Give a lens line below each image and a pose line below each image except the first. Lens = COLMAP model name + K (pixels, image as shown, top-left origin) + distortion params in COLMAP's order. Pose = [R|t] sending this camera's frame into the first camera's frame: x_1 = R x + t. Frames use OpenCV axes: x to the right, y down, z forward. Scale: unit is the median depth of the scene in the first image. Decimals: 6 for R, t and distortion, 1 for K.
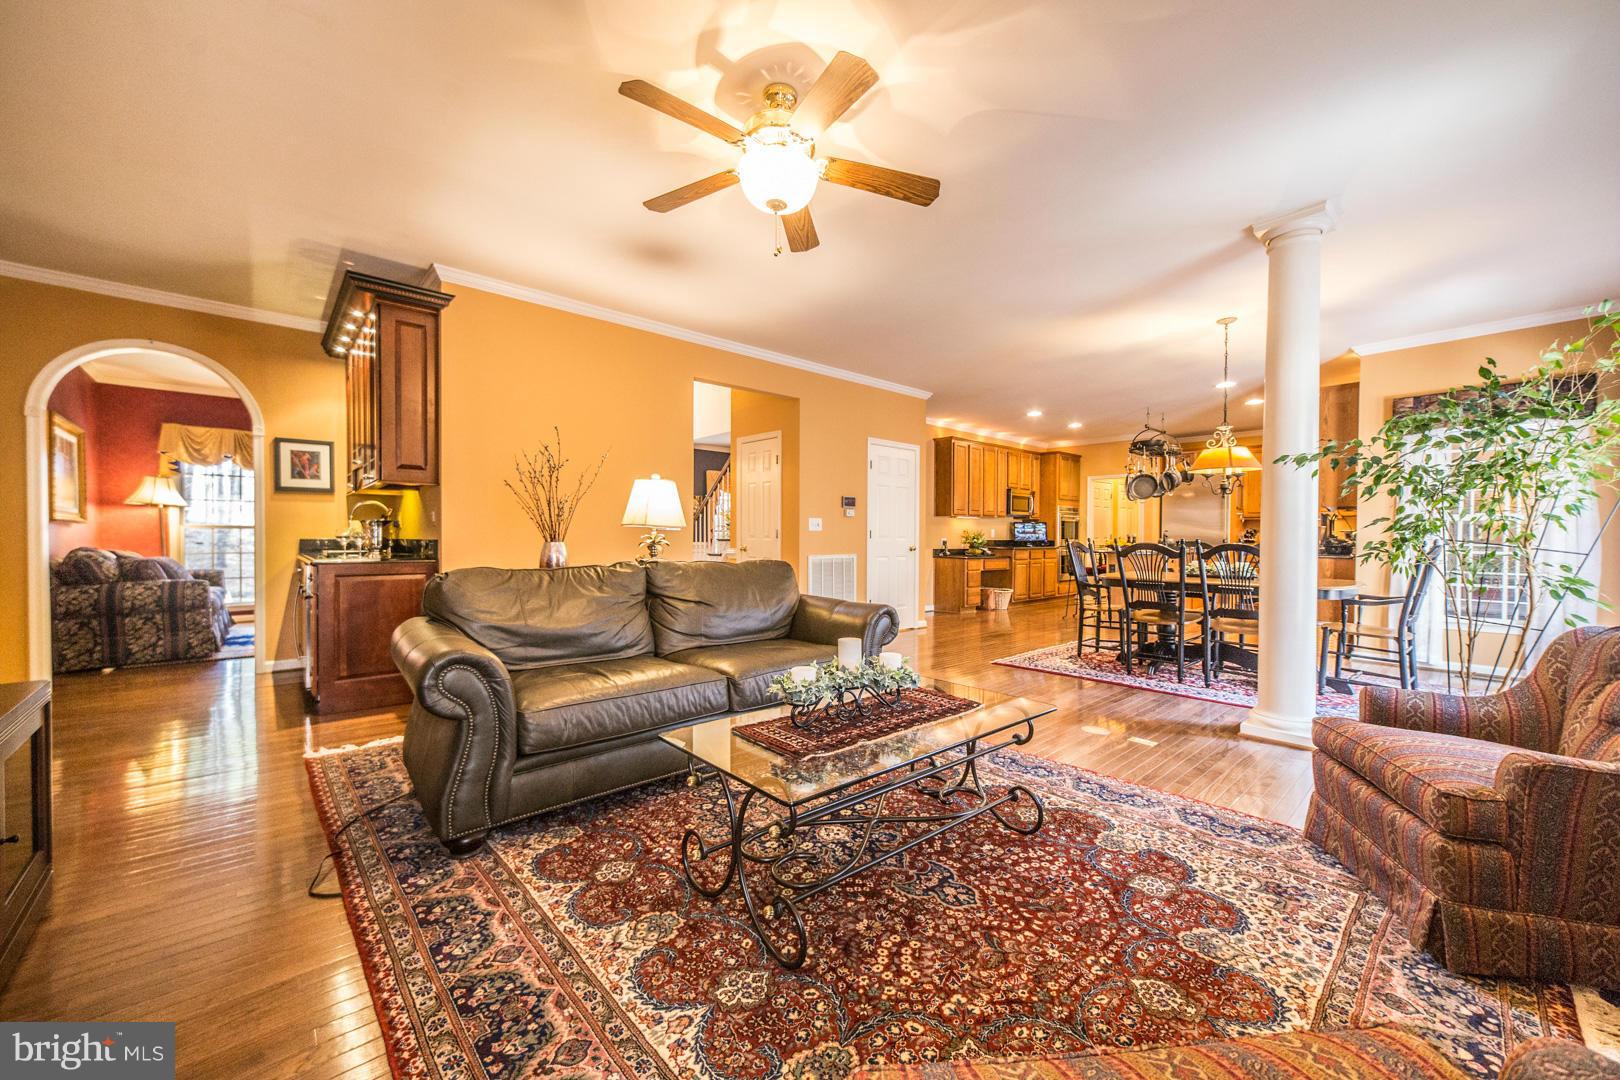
lens RADIAL K [[616.7, 0, 806.6], [0, 616.7, 537.7], [0, 0, 1]] dist [0.001403, 0.000098]
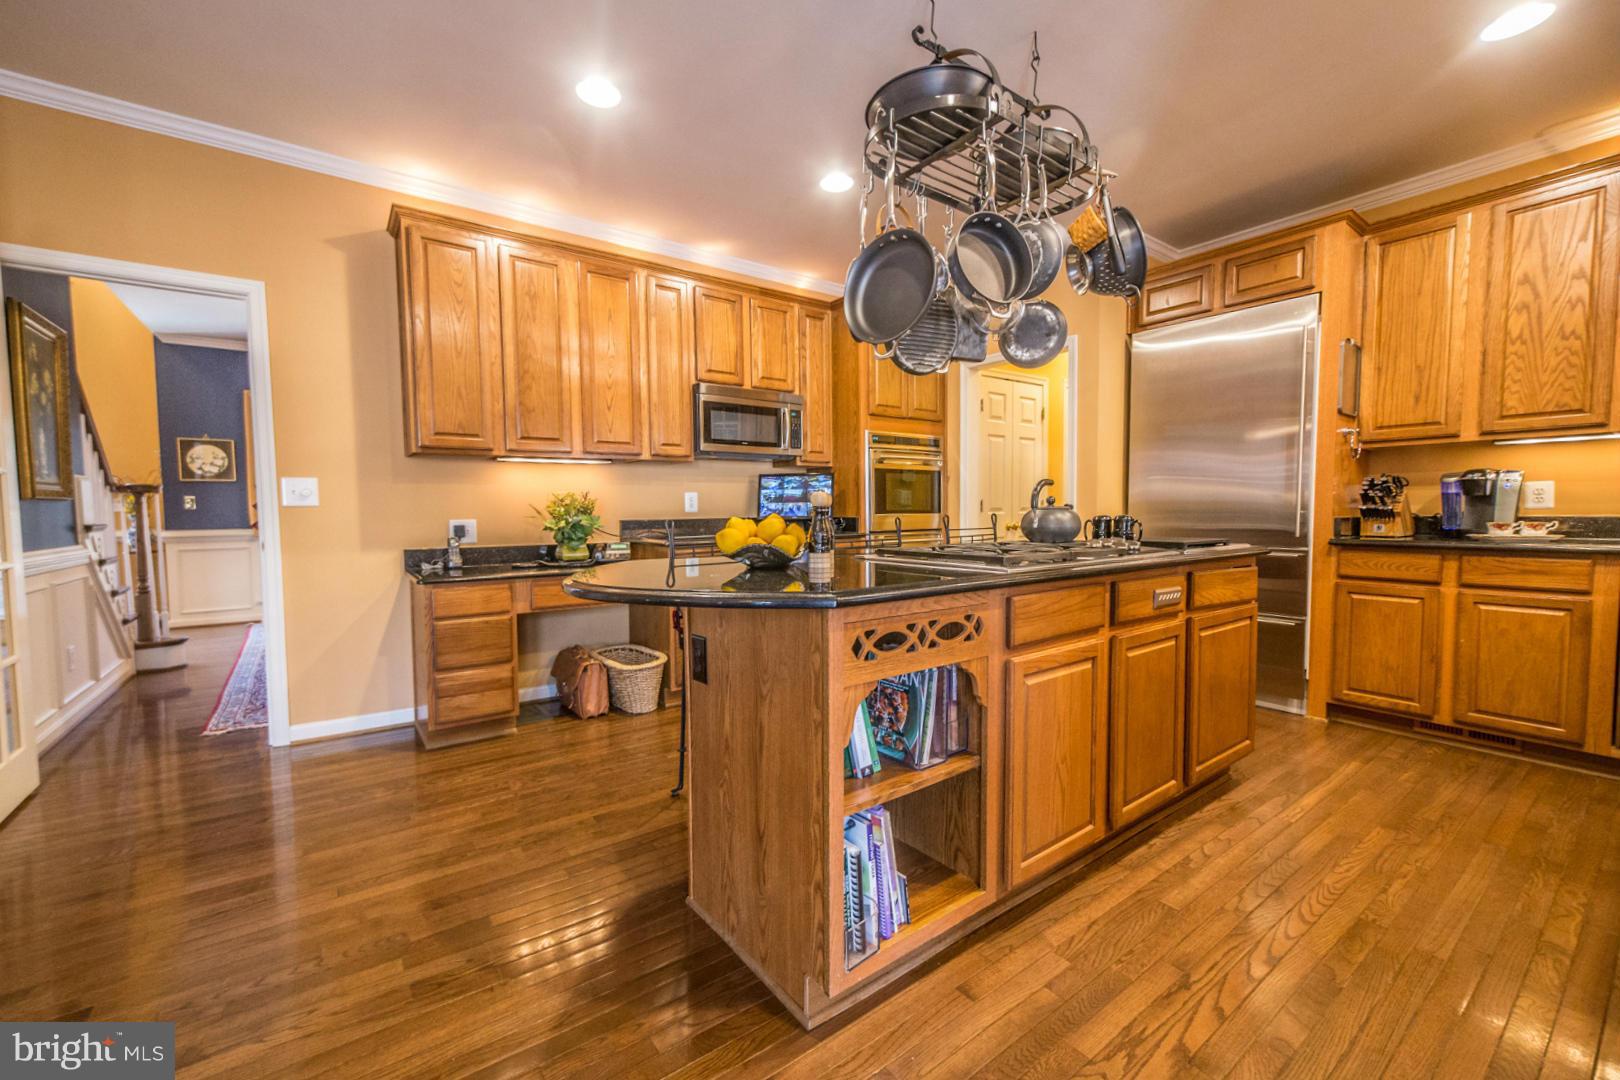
lens RADIAL K [[664.1, 0, 812.6], [0, 664.1, 541.9], [0, 0, 1]] dist [-0.000380, 0.000019]
pose [[0.996429, -0.015961, -0.082909, 0.409320], [0.019744, 0.998791, 0.045018, 0.000083], [0.082090, -0.046494, 0.995540, 0.570109]]
